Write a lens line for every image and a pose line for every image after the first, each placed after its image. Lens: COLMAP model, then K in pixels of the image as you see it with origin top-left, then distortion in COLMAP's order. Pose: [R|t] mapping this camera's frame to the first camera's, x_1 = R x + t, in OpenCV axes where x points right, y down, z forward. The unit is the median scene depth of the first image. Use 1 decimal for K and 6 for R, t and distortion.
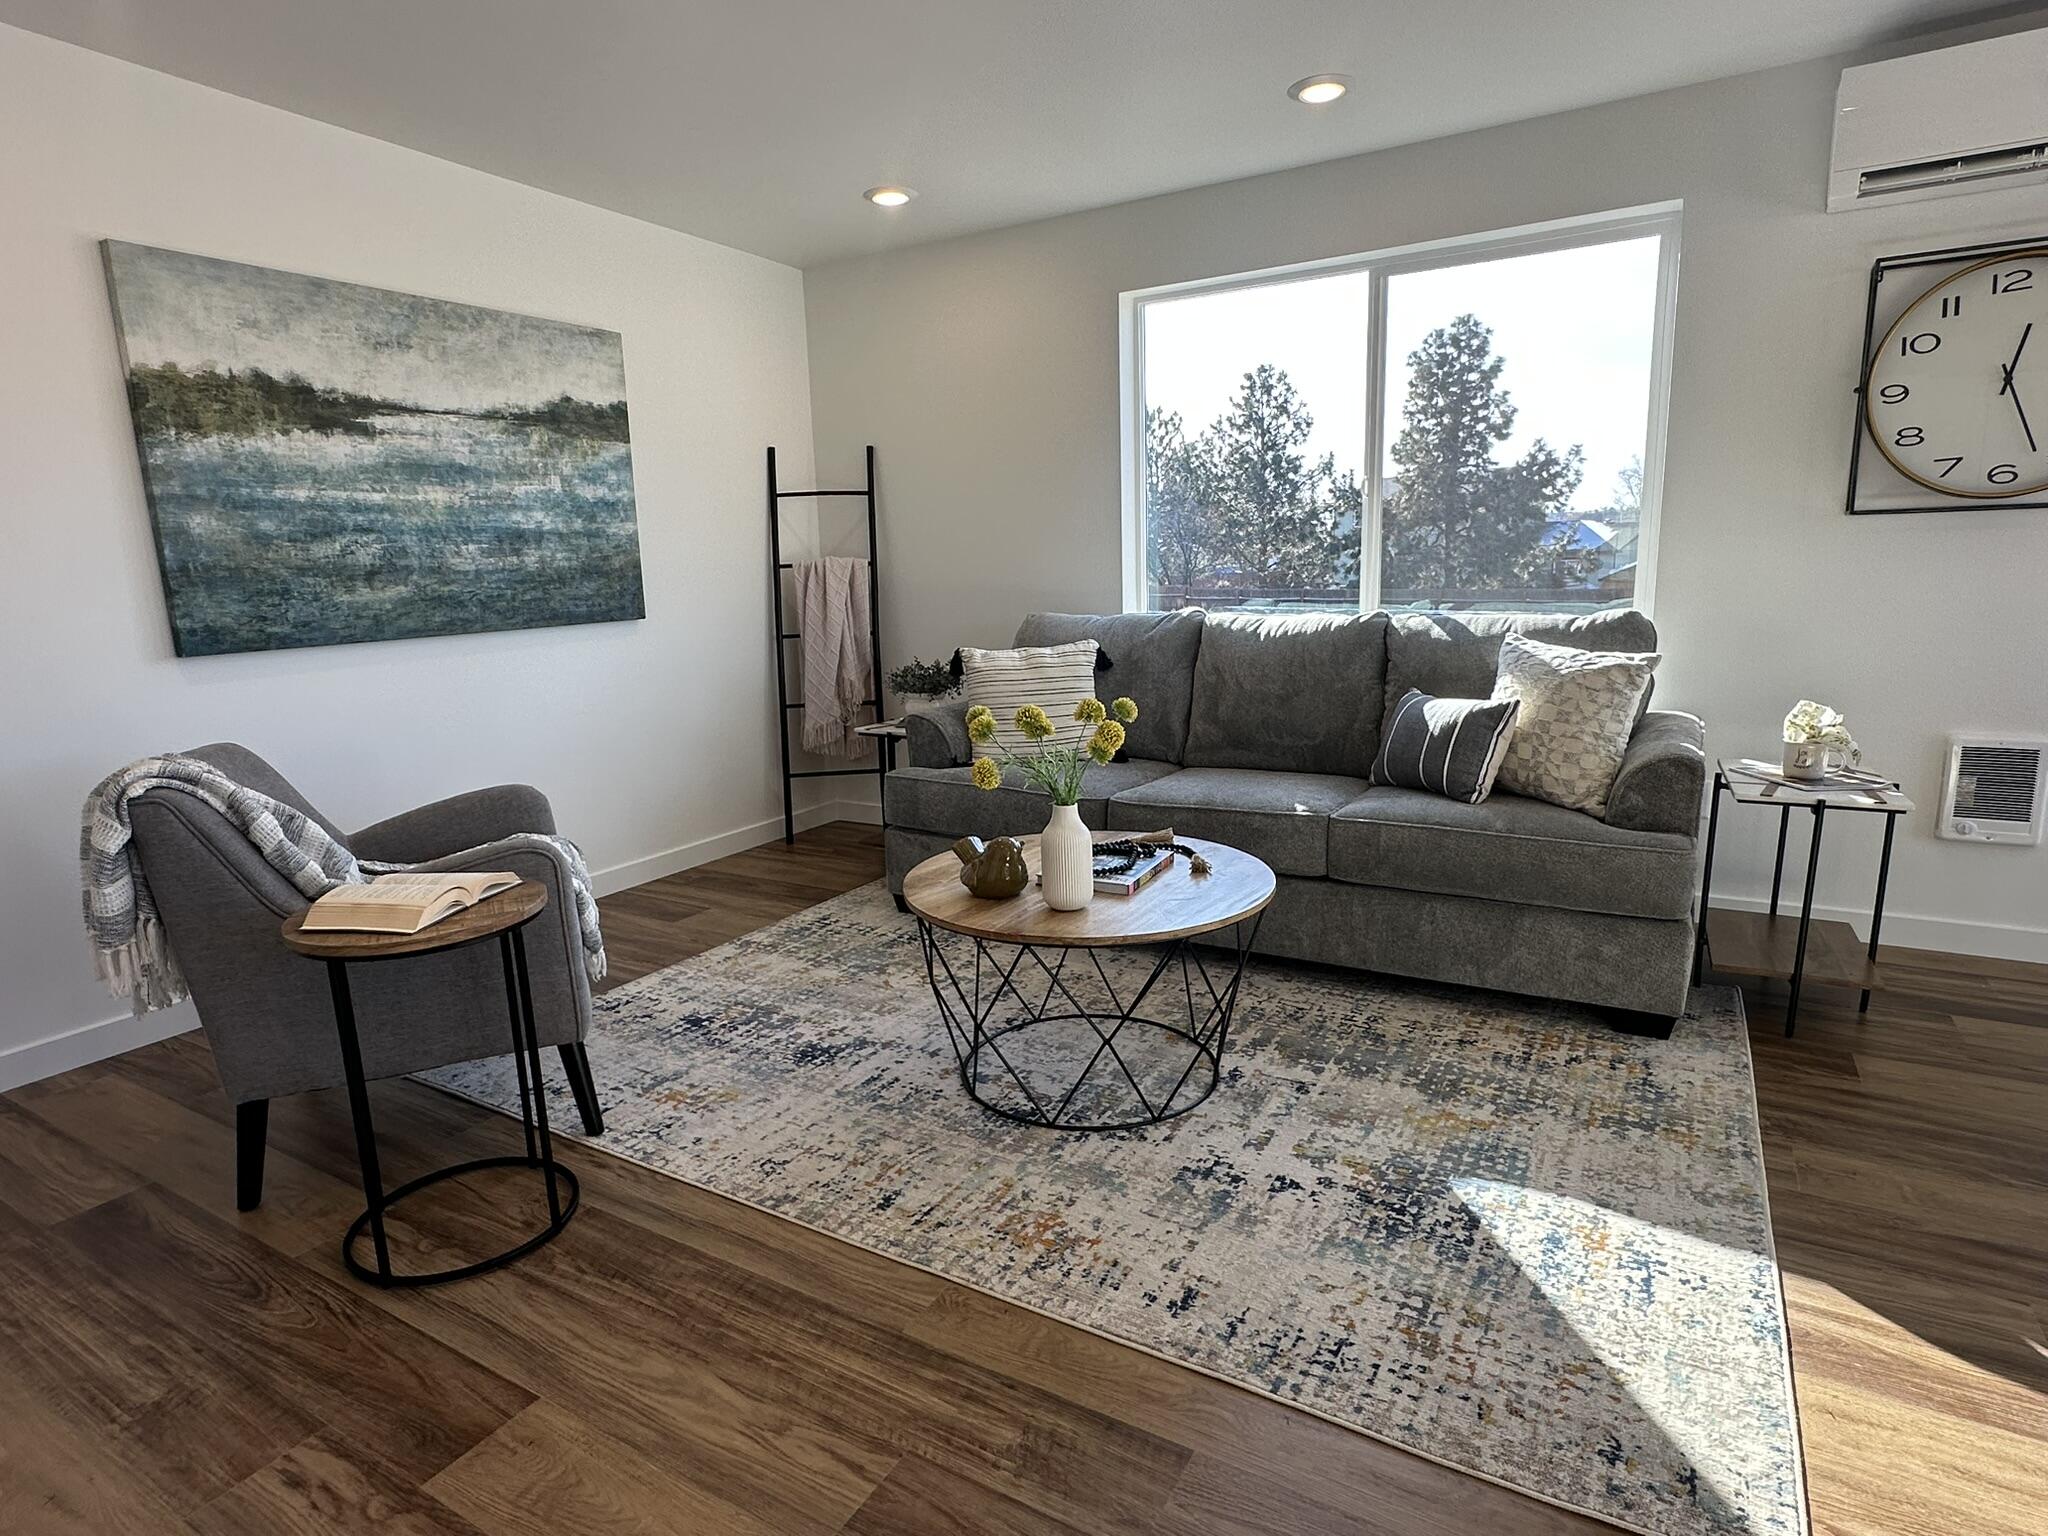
lens RADIAL K [[1086.3, 0, 1024.6], [0, 1086.3, 774.6], [0, 0, 1]] dist [-0.000057, -0.000001]
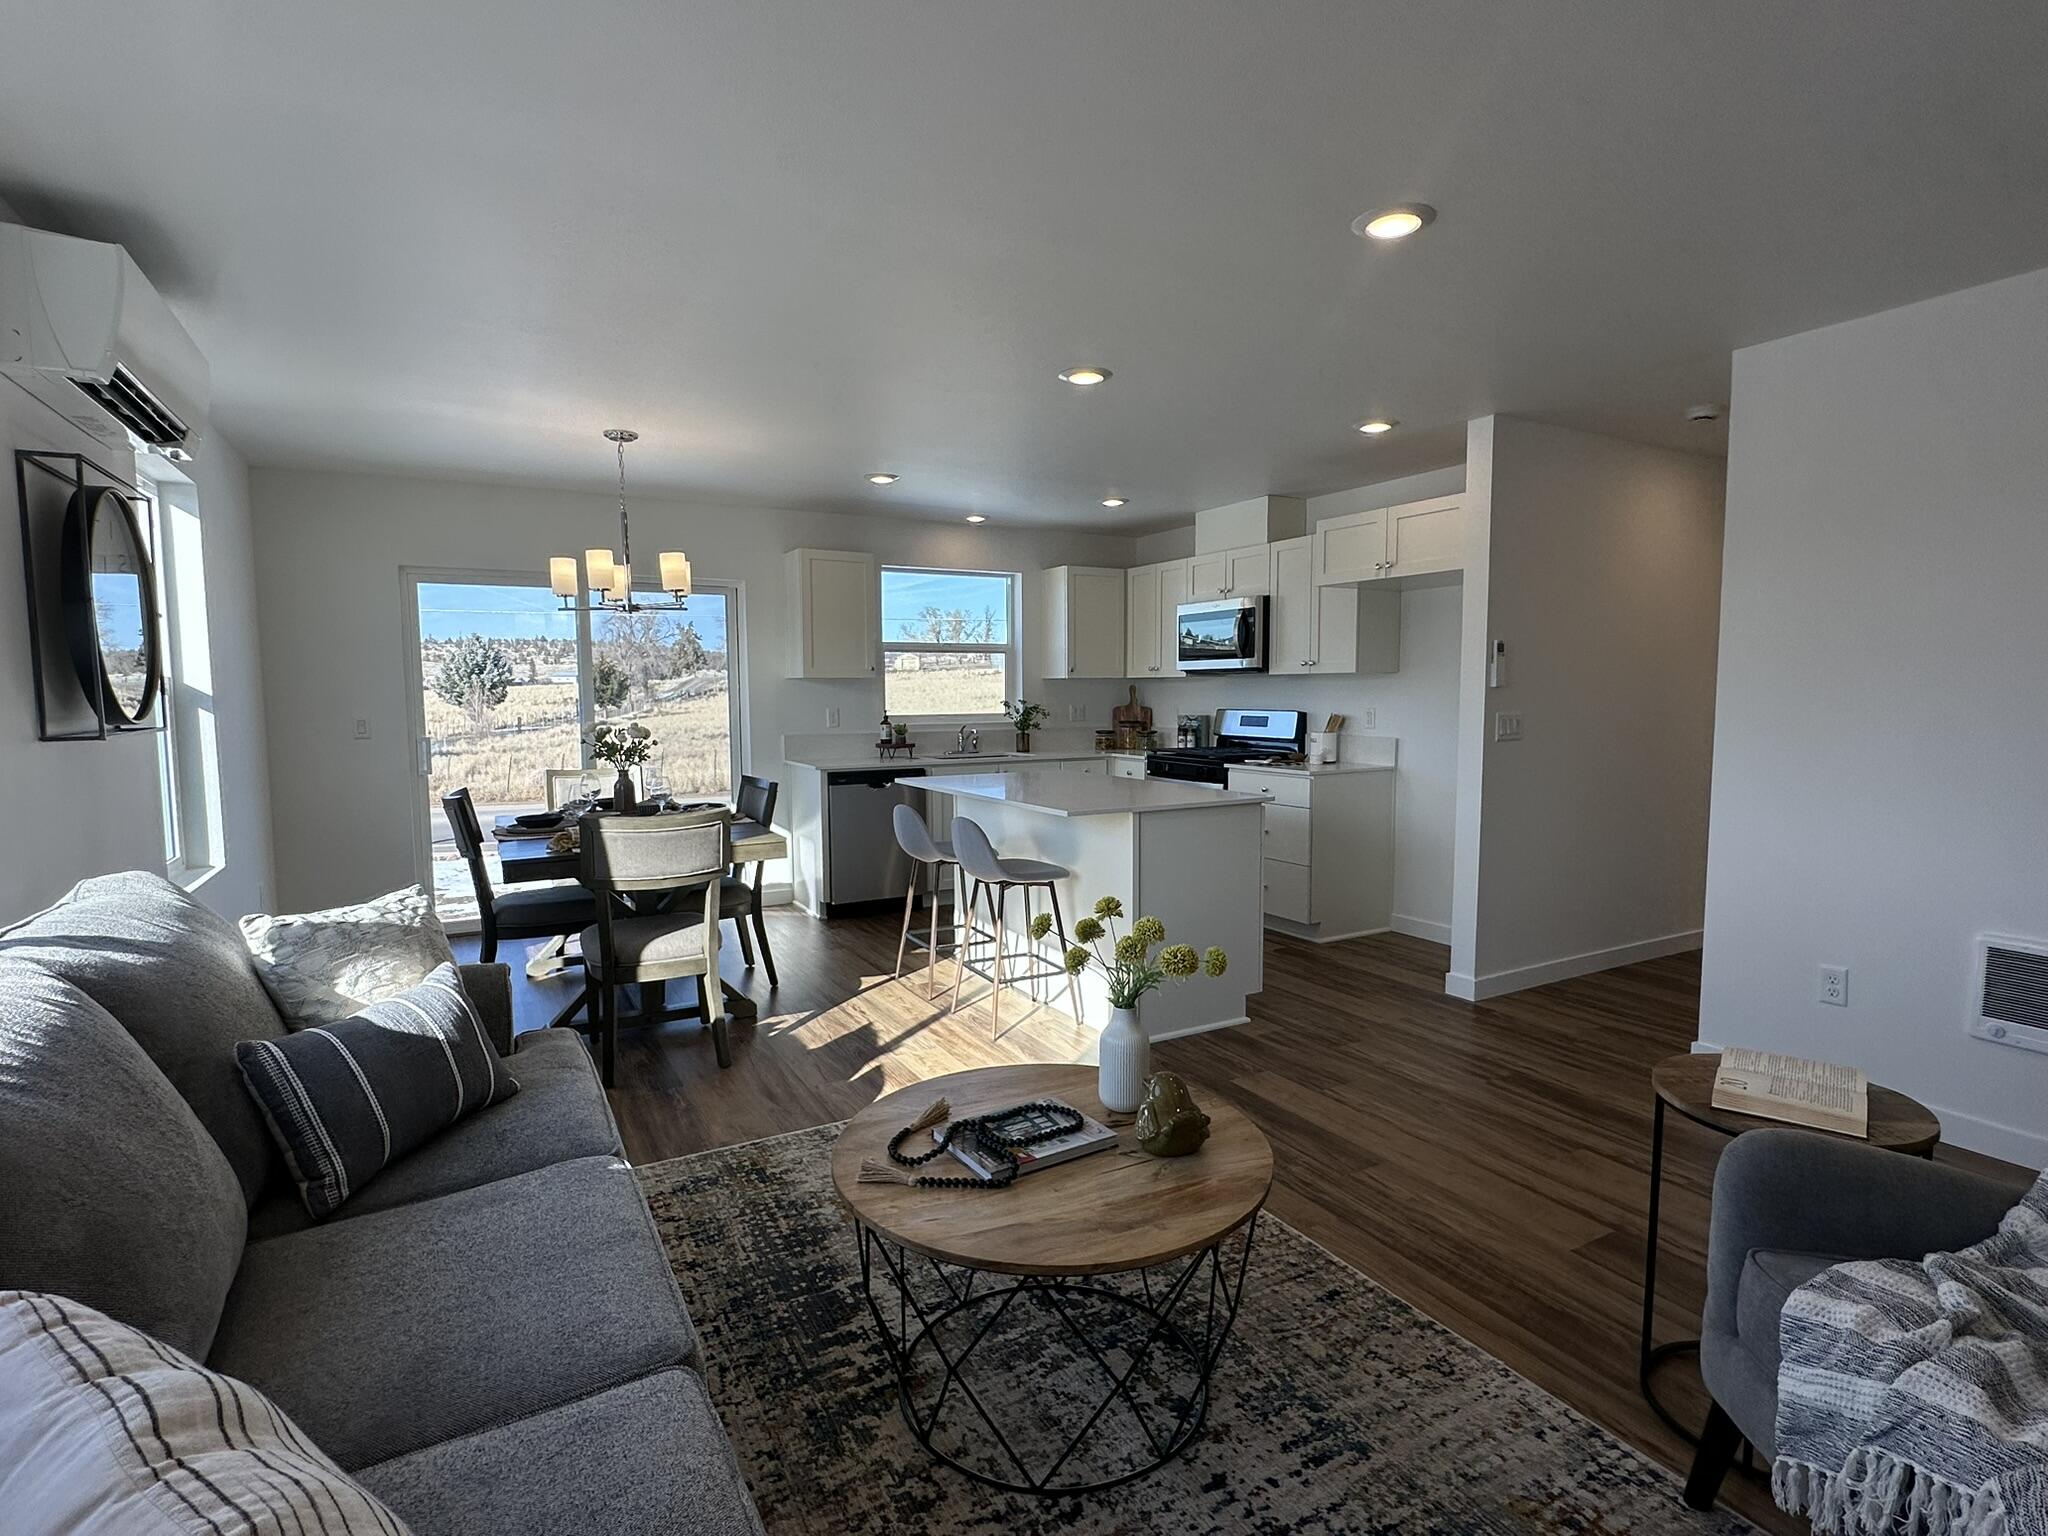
lens RADIAL K [[1017.7, 0, 1024.8], [0, 1017.7, 774.5], [0, 0, 1]] dist [-0.000921, 0.000006]
pose [[-0.863162, -0.009664, 0.504834, -0.357838], [0.127268, 0.963372, 0.236043, -0.415284], [-0.488624, 0.267993, -0.830317, 1.761341]]
